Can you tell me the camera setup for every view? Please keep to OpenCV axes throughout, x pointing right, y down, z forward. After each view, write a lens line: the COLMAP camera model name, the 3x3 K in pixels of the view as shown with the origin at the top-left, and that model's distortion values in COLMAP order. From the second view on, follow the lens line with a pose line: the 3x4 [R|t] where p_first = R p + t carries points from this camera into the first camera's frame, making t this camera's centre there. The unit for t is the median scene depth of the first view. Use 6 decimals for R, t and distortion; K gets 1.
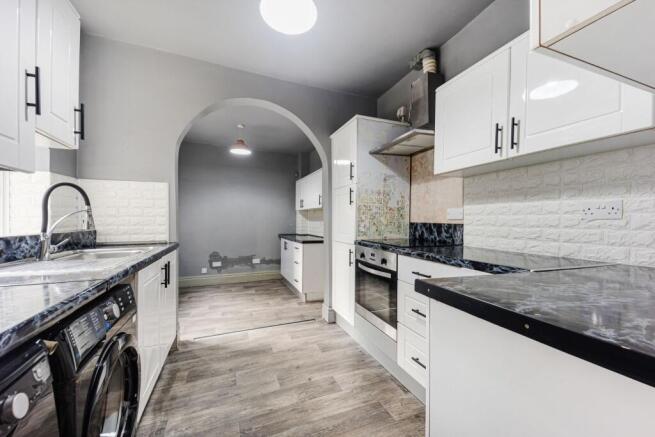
lens RADIAL K [[264.5, 0, 330.0], [0, 264.5, 221.5], [0, 0, 1]] dist [0.047474, -0.002382]
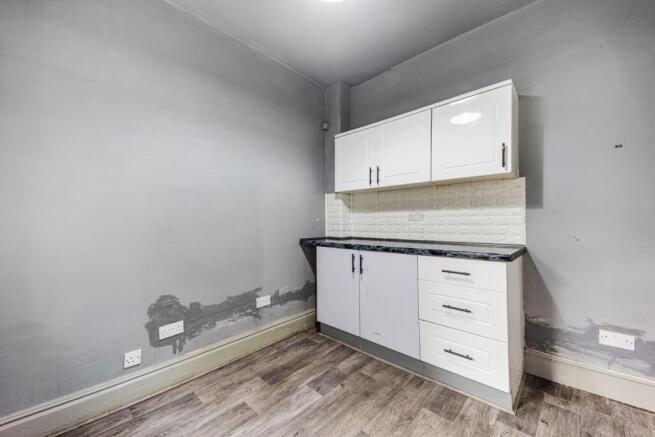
lens RADIAL K [[249.5, 0, 329.9], [0, 249.5, 222.4], [0, 0, 1]] dist [0.010604, -0.000353]
pose [[0.903275, -0.013987, 0.428835, -0.795200], [0.014438, 0.999893, 0.002202, 0.036762], [-0.428820, 0.004202, 0.903380, 1.279939]]
